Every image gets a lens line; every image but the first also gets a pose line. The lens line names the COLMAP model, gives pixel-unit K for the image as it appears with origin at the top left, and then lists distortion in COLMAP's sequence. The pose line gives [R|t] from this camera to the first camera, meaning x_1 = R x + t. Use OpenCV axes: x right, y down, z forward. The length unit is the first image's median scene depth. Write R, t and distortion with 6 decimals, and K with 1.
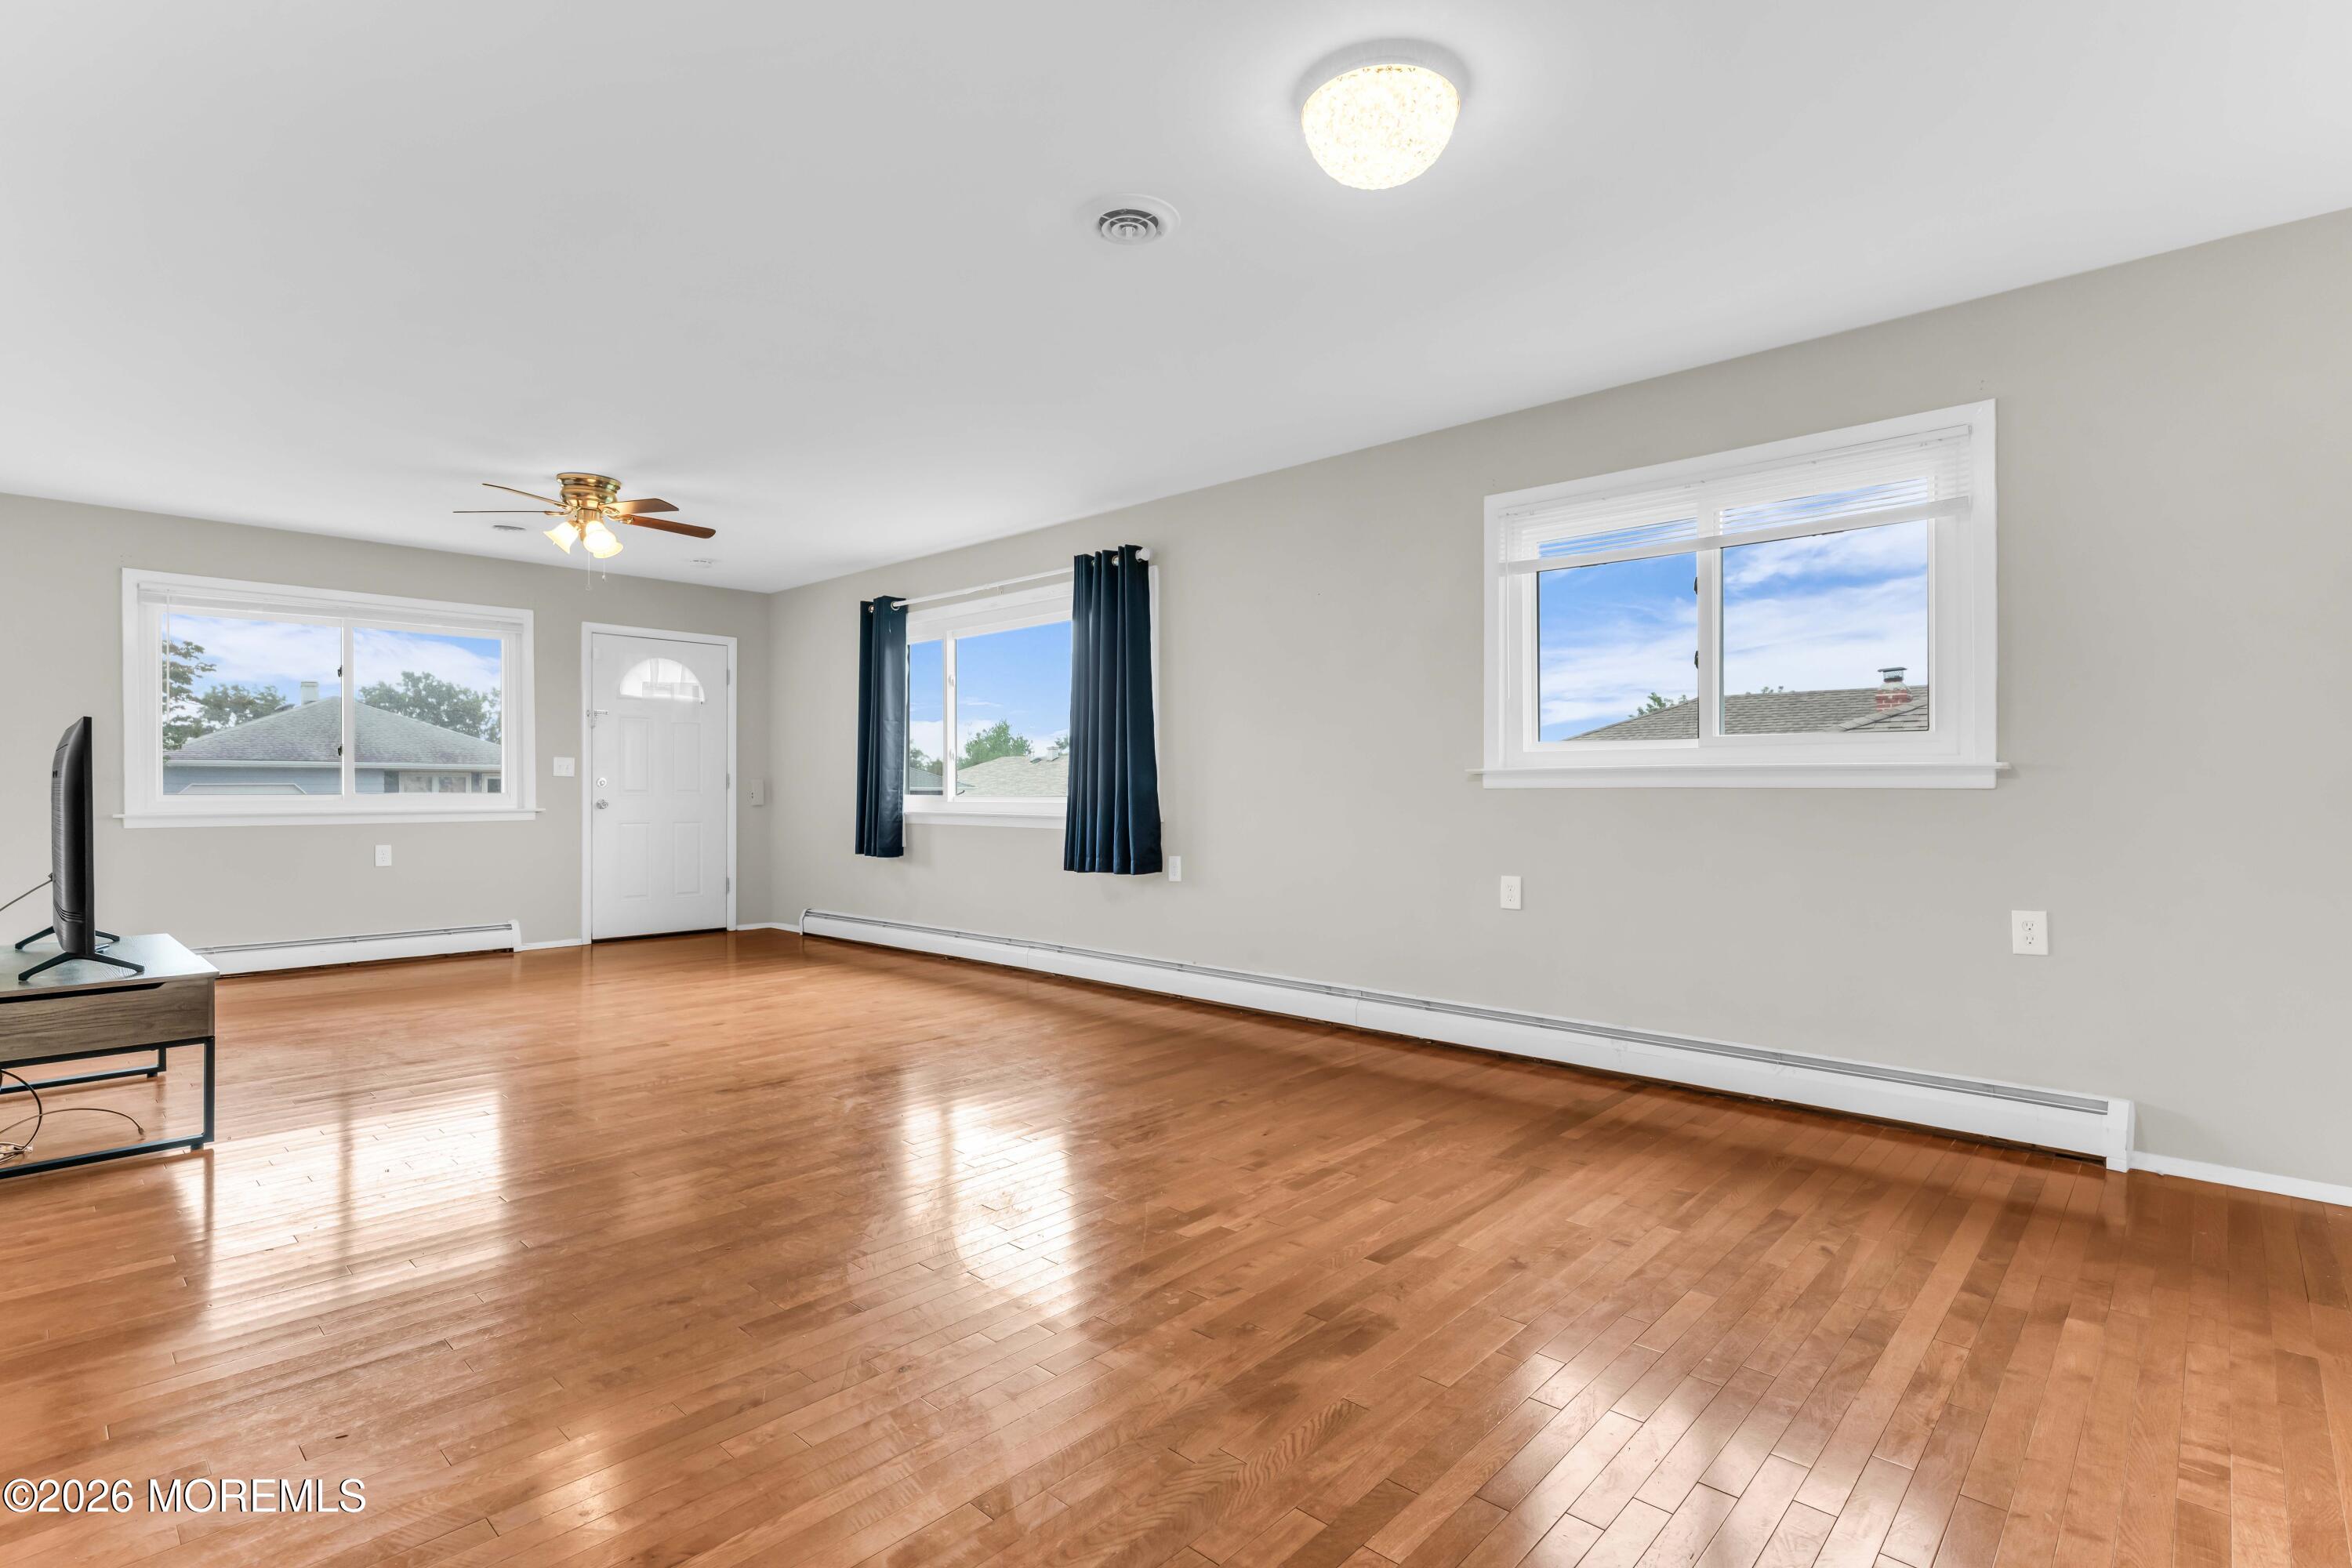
lens RADIAL K [[1127.7, 0, 1194.4], [0, 1127.7, 787.5], [0, 0, 1]] dist [0.000320, -0.002291]
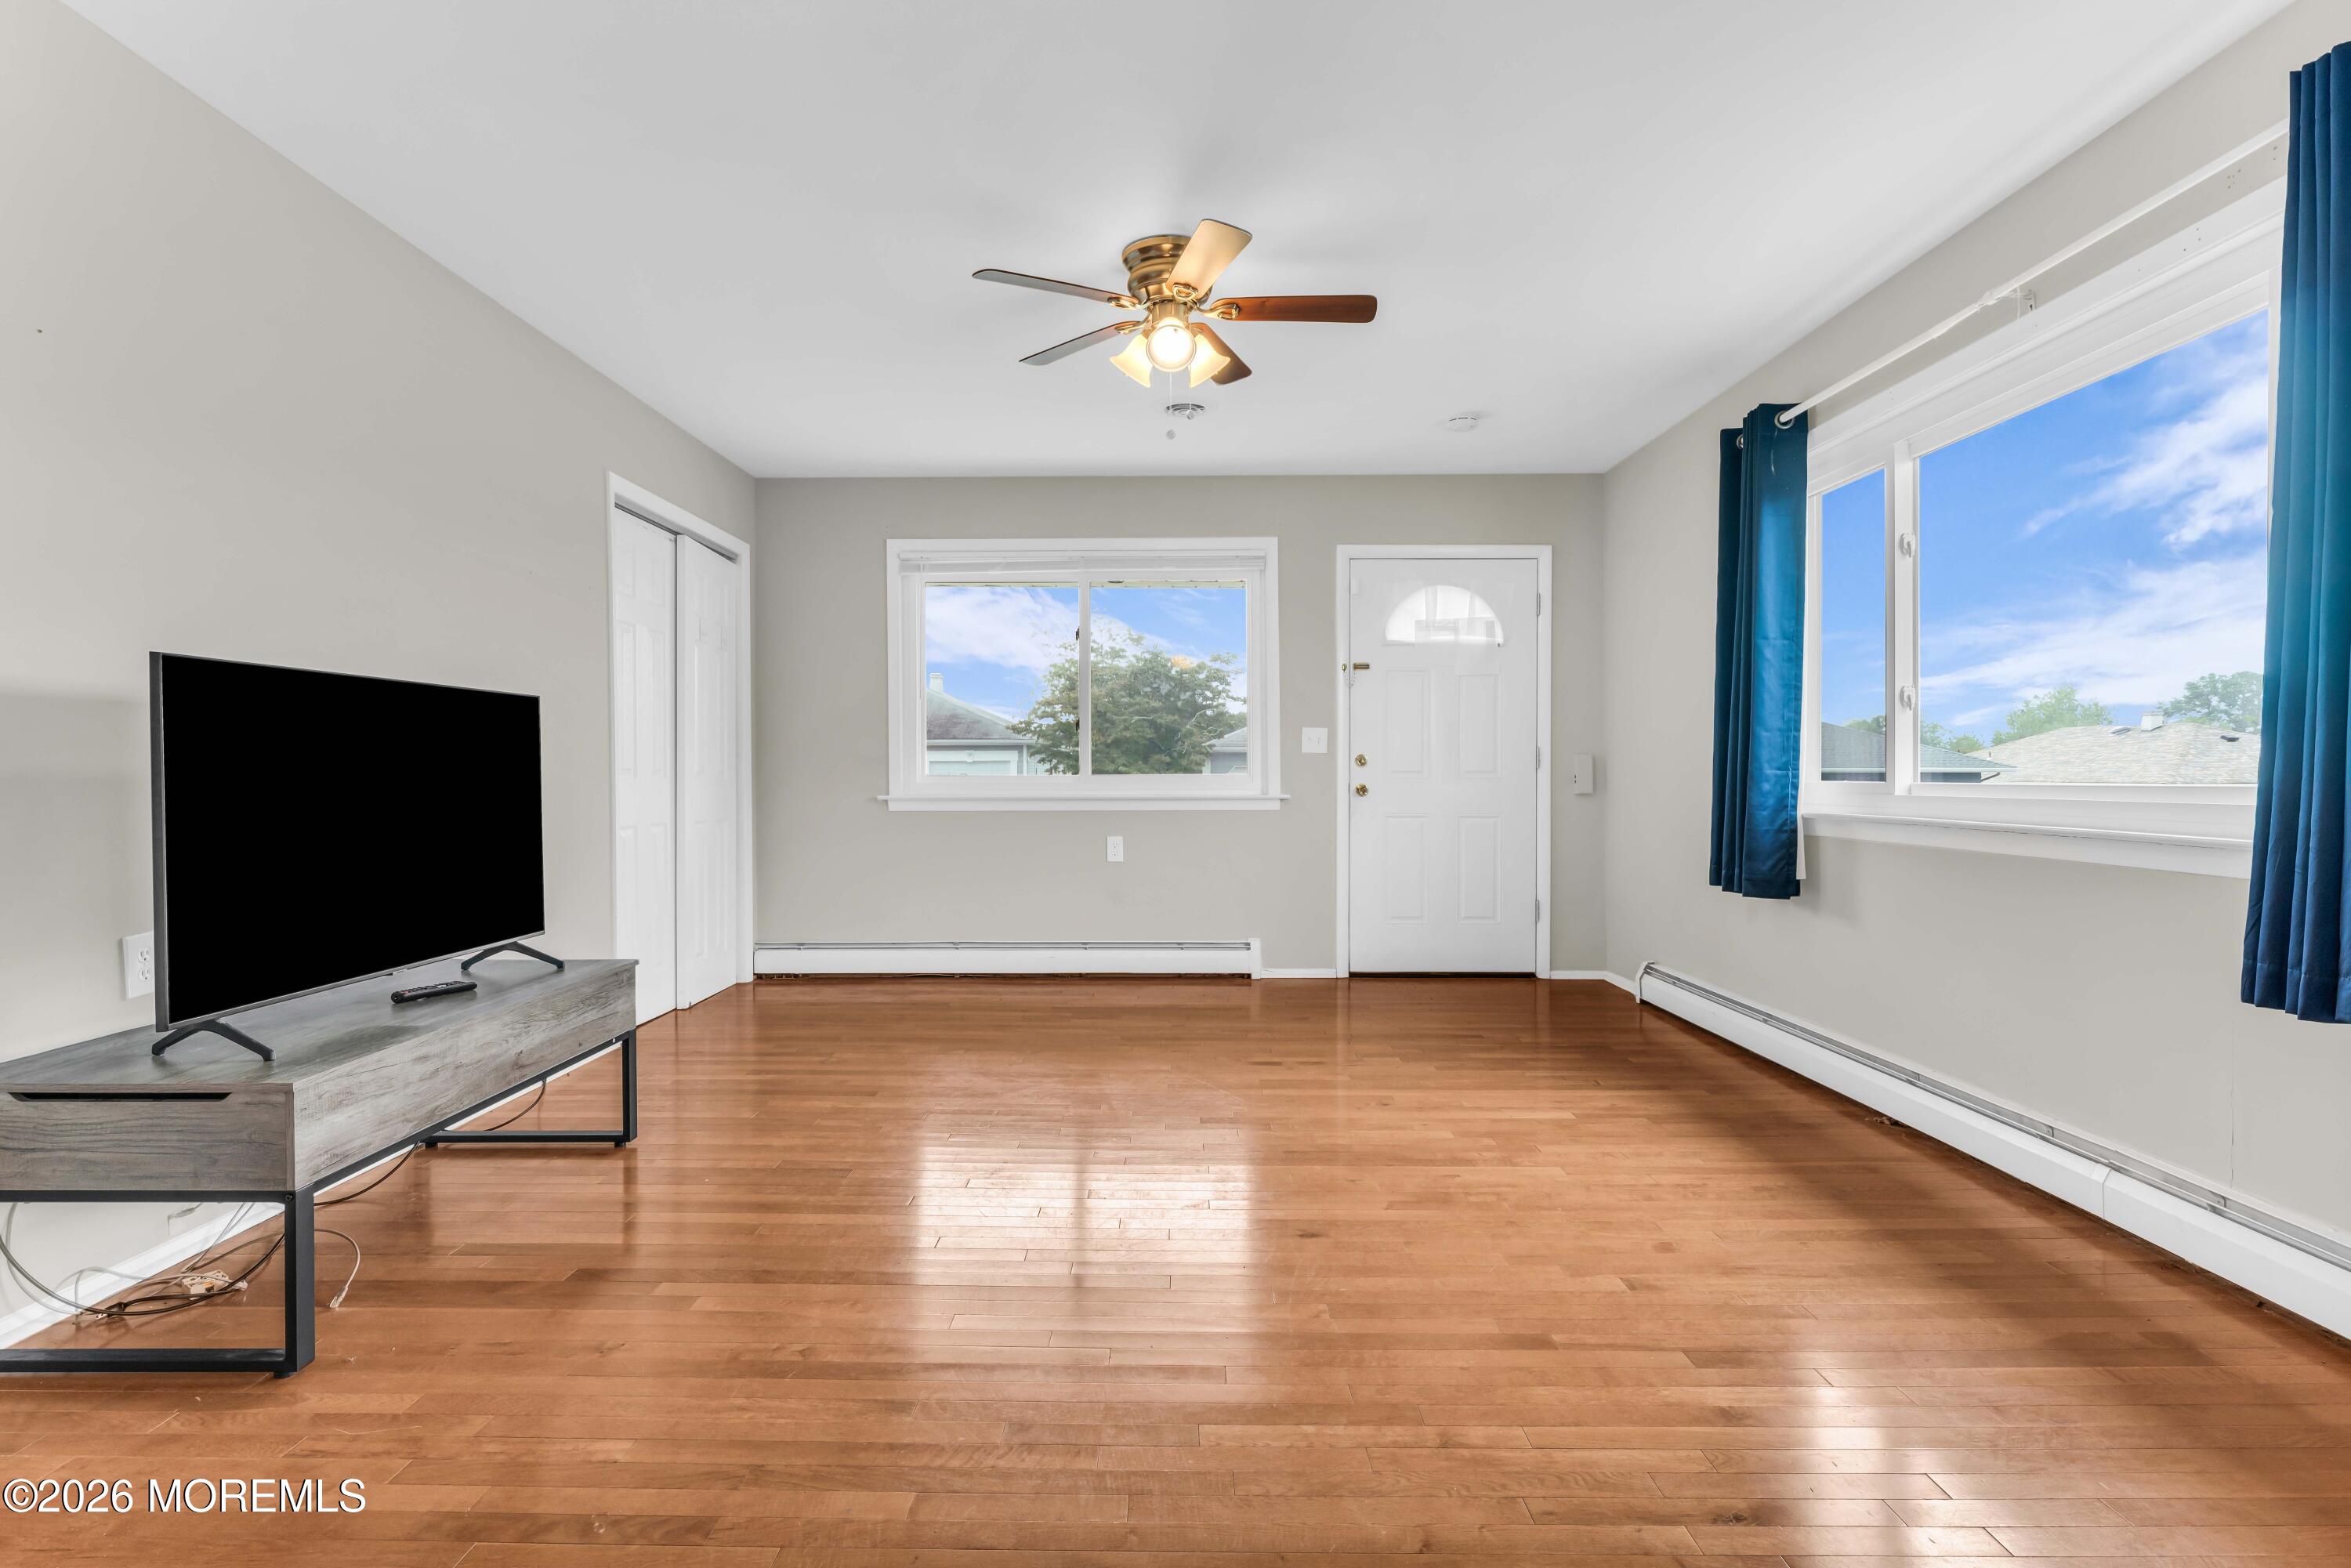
lens RADIAL K [[1127.1, 0, 1164.0], [0, 1127.1, 779.3], [0, 0, 1]] dist [0.000320, -0.002291]
pose [[0.669817, 0.005468, -0.742506, -0.068149], [0.001422, 0.999962, 0.008646, 0.001080], [0.742525, -0.006847, 0.669783, 0.432522]]
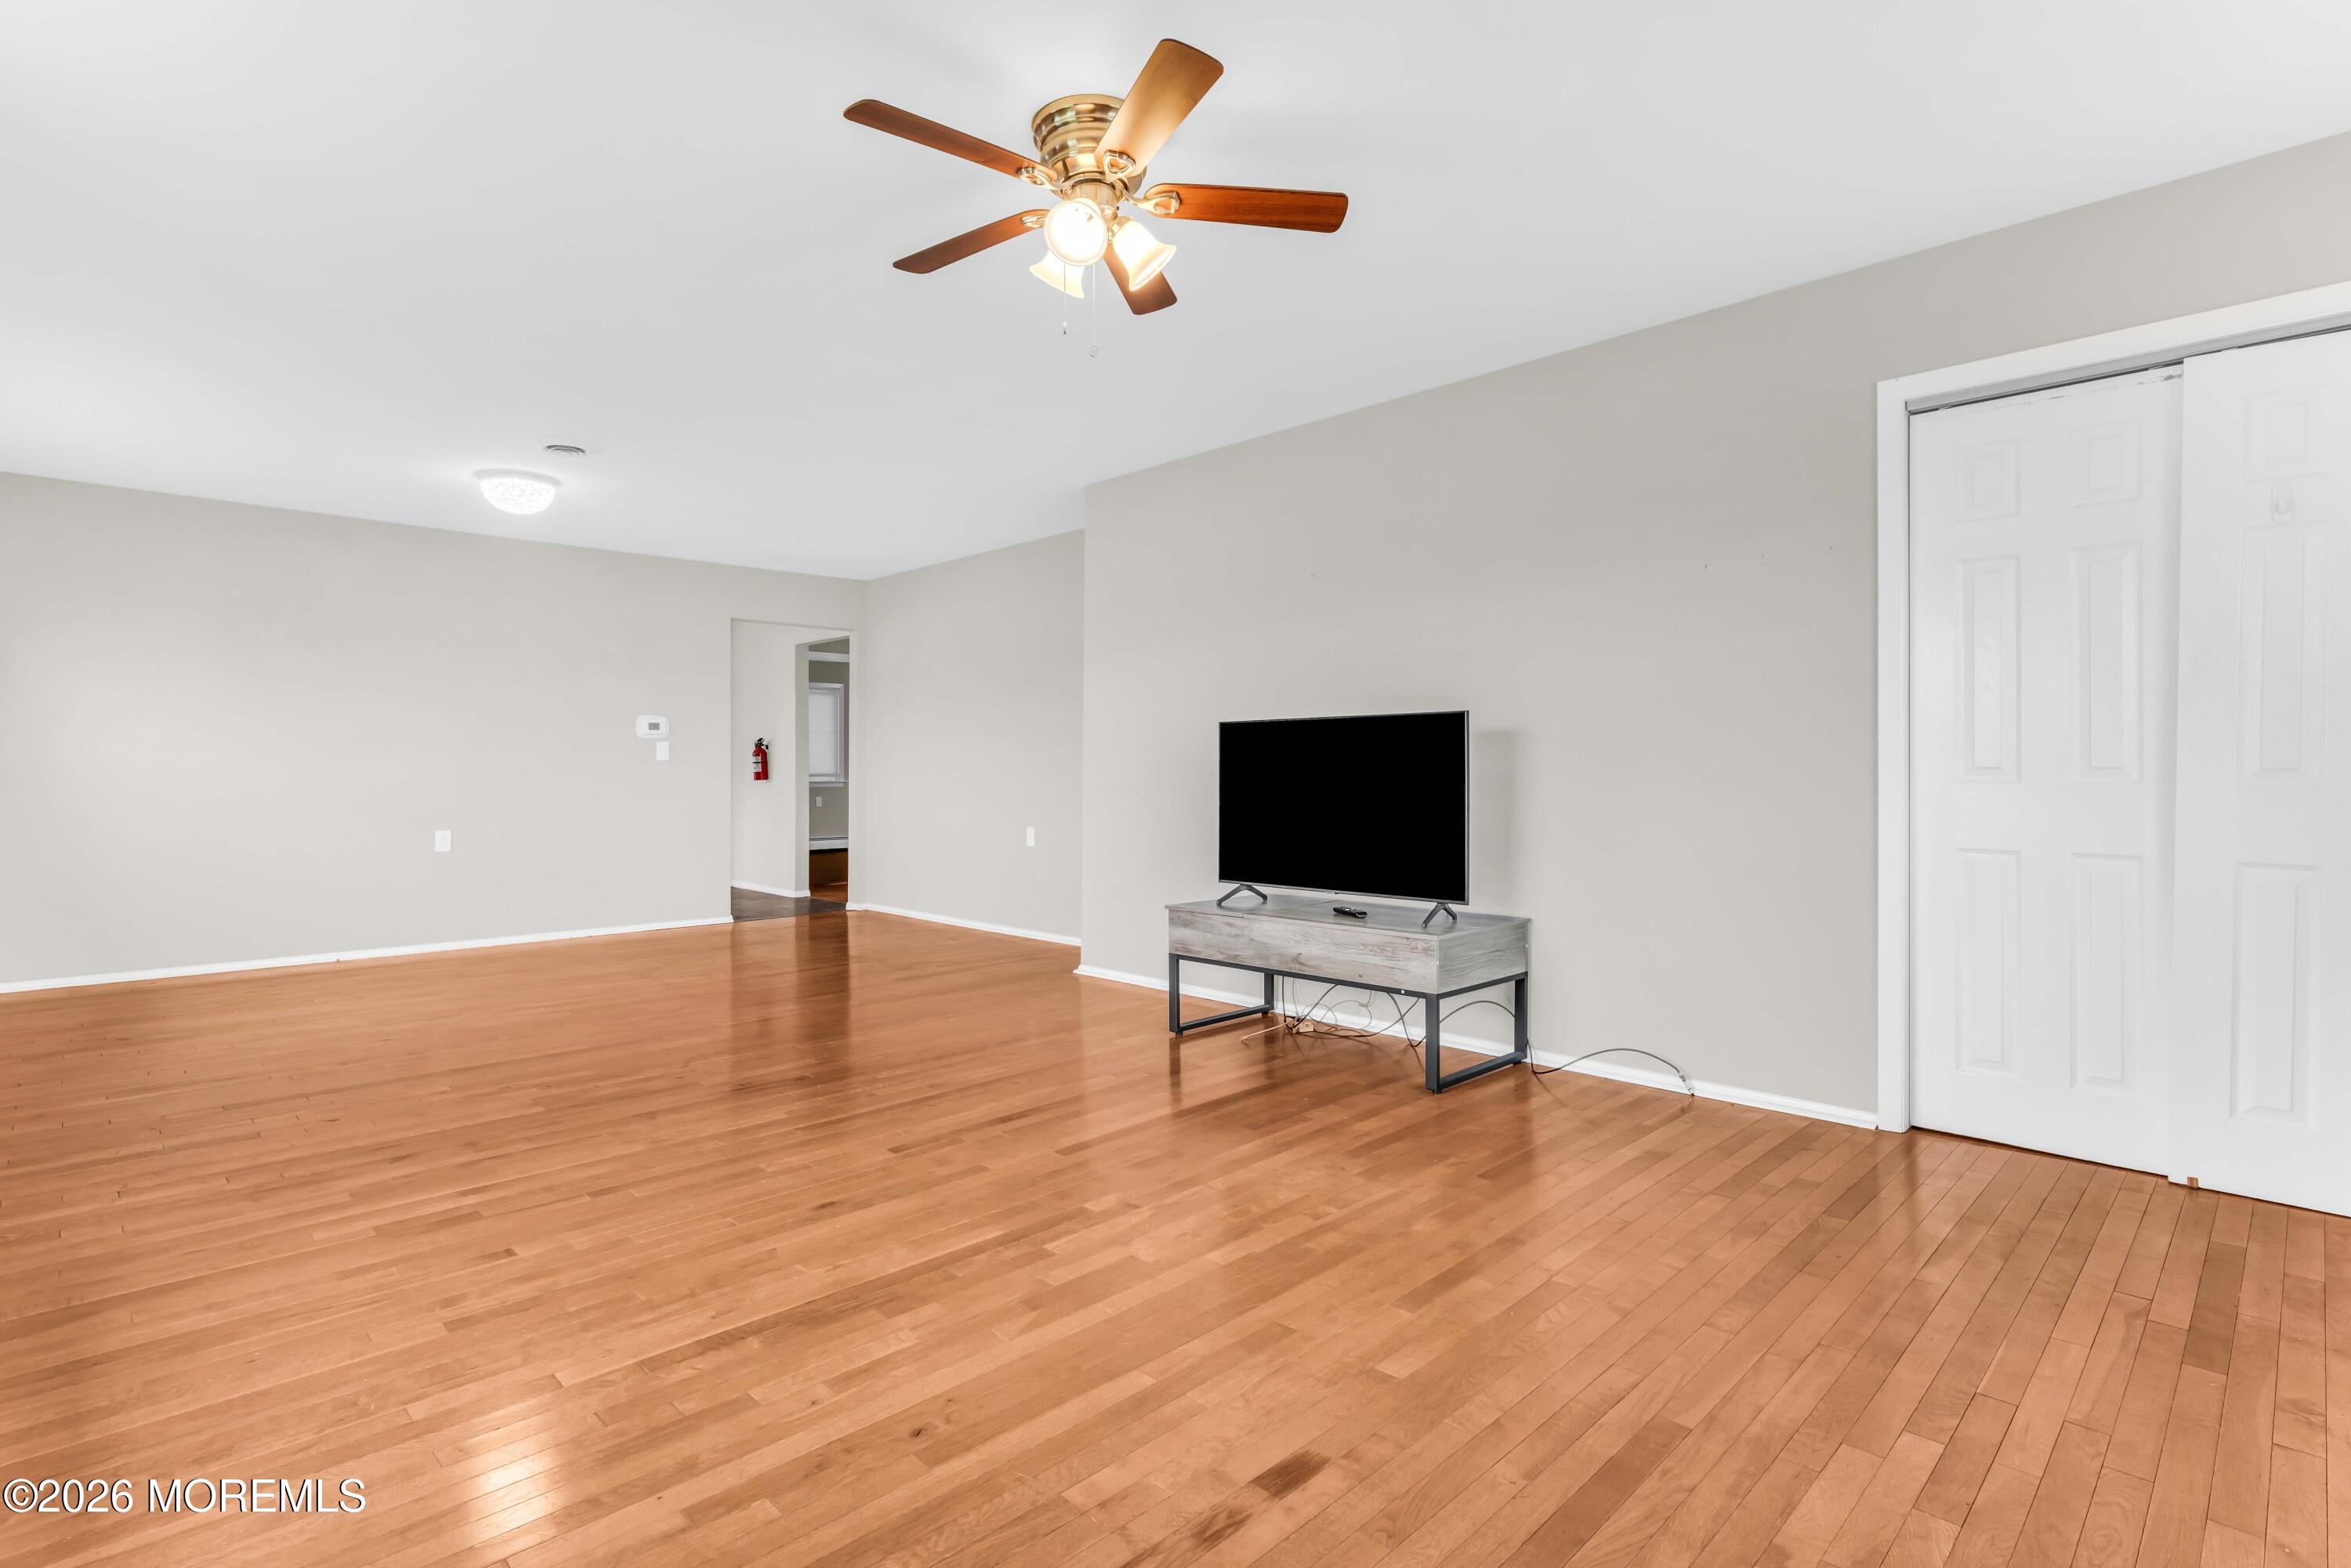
lens RADIAL K [[1127.1, 0, 1170.5], [0, 1127.1, 769.2], [0, 0, 1]] dist [0.000320, -0.002291]
pose [[-0.998678, 0.002457, 0.051351, -0.465430], [0.002289, 0.999992, -0.003323, 0.001723], [-0.051359, -0.003201, -0.998675, 1.129402]]
